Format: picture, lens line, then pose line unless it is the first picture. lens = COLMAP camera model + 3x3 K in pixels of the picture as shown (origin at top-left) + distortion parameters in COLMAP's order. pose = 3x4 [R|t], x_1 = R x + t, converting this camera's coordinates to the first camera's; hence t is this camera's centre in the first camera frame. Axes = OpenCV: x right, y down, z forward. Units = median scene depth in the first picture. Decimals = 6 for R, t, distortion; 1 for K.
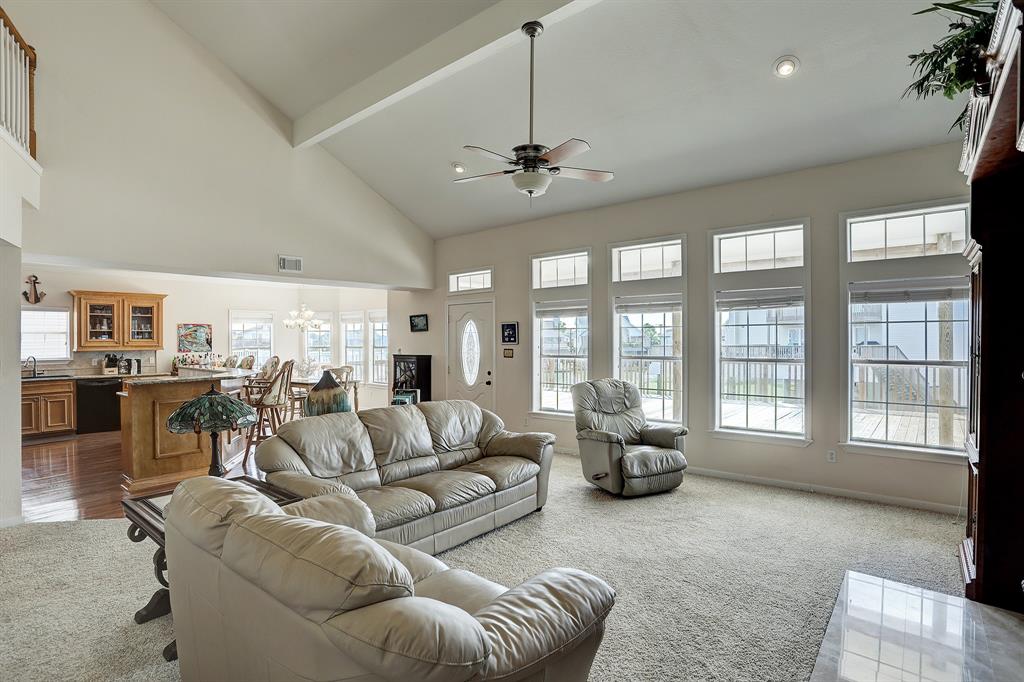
lens RADIAL K [[502.1, 0, 509.0], [0, 502.1, 343.2], [0, 0, 1]] dist [-0.067096, 0.024813]
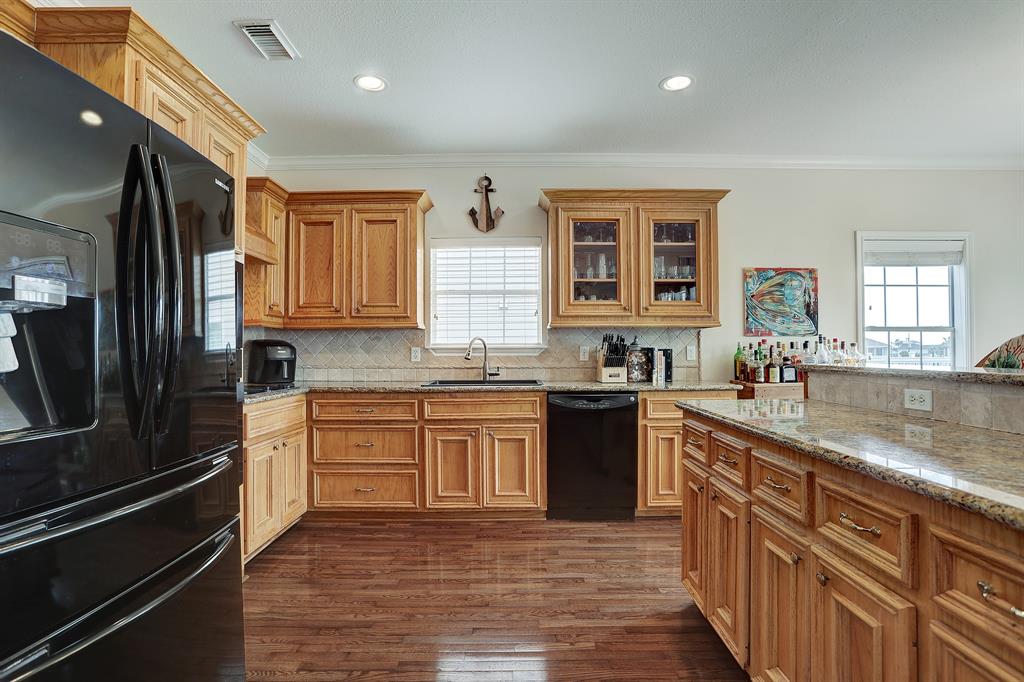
lens RADIAL K [[502.1, 0, 509.0], [0, 502.1, 343.2], [0, 0, 1]] dist [-0.067096, 0.024813]
pose [[0.635288, -0.009641, -0.772215, -0.543271], [-0.005206, 0.999846, -0.016765, 0.038086], [0.772258, 0.014671, 0.635140, 0.653699]]
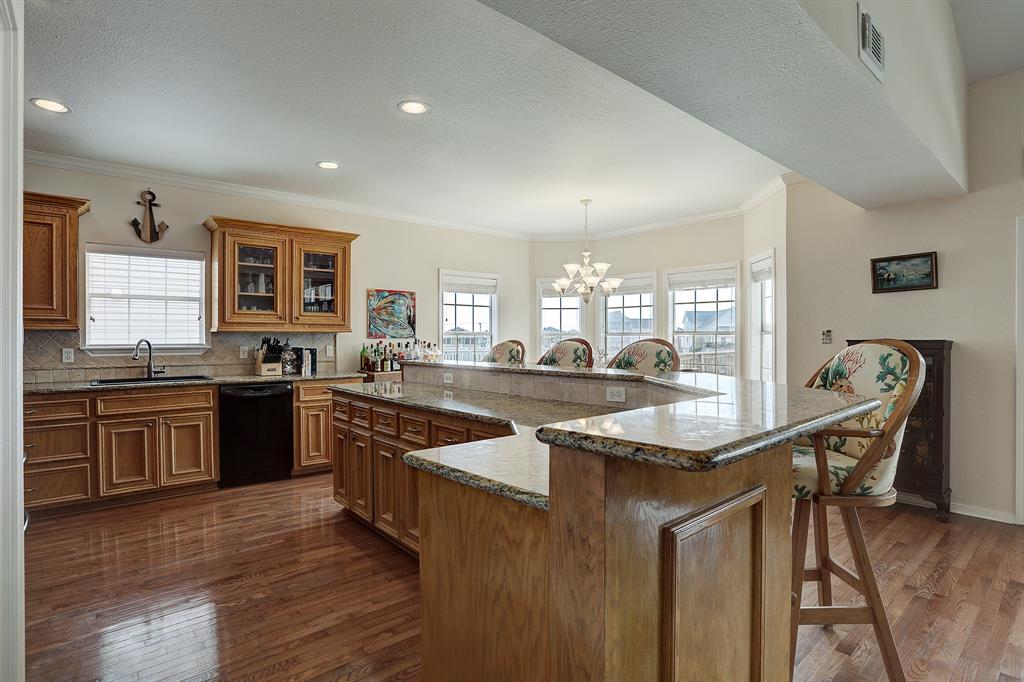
lens RADIAL K [[516.1, 0, 504.6], [0, 516.1, 345.8], [0, 0, 1]] dist [-0.073034, 0.027818]
pose [[0.985051, 0.005946, -0.172161, -0.467774], [-0.004853, 0.999965, 0.006769, 0.026303], [0.172195, -0.005832, 0.985046, 0.484752]]
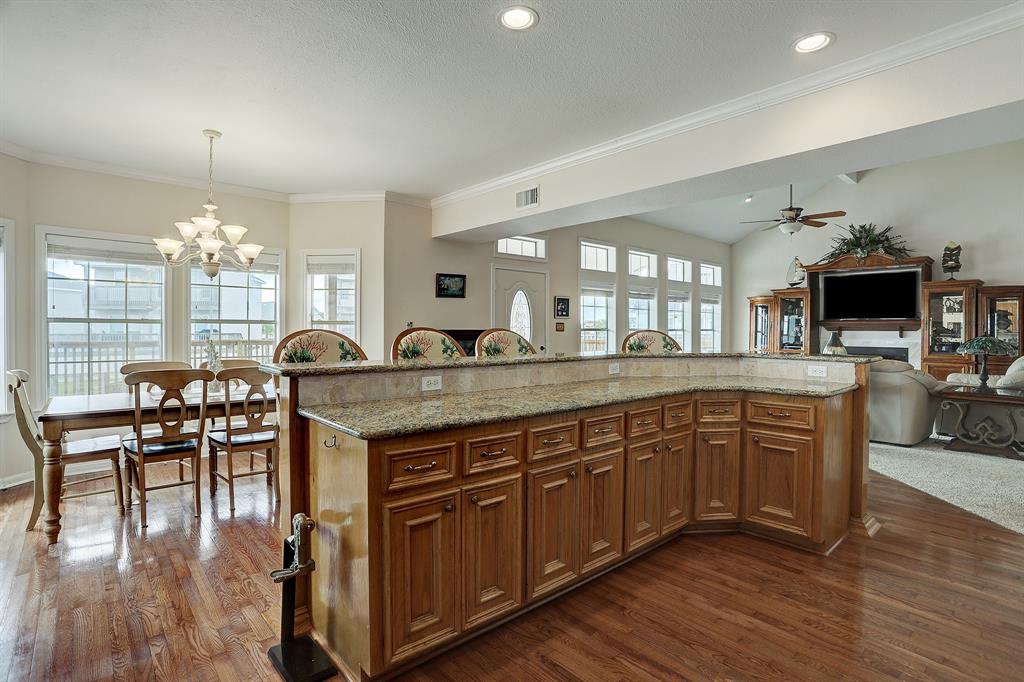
lens RADIAL K [[502.1, 0, 509.0], [0, 502.1, 343.2], [0, 0, 1]] dist [-0.067096, 0.024813]
pose [[0.145726, -0.021638, 0.989088, -0.884233], [0.002707, 0.999766, 0.021472, 0.026650], [-0.989321, -0.000452, 0.145750, 0.822997]]
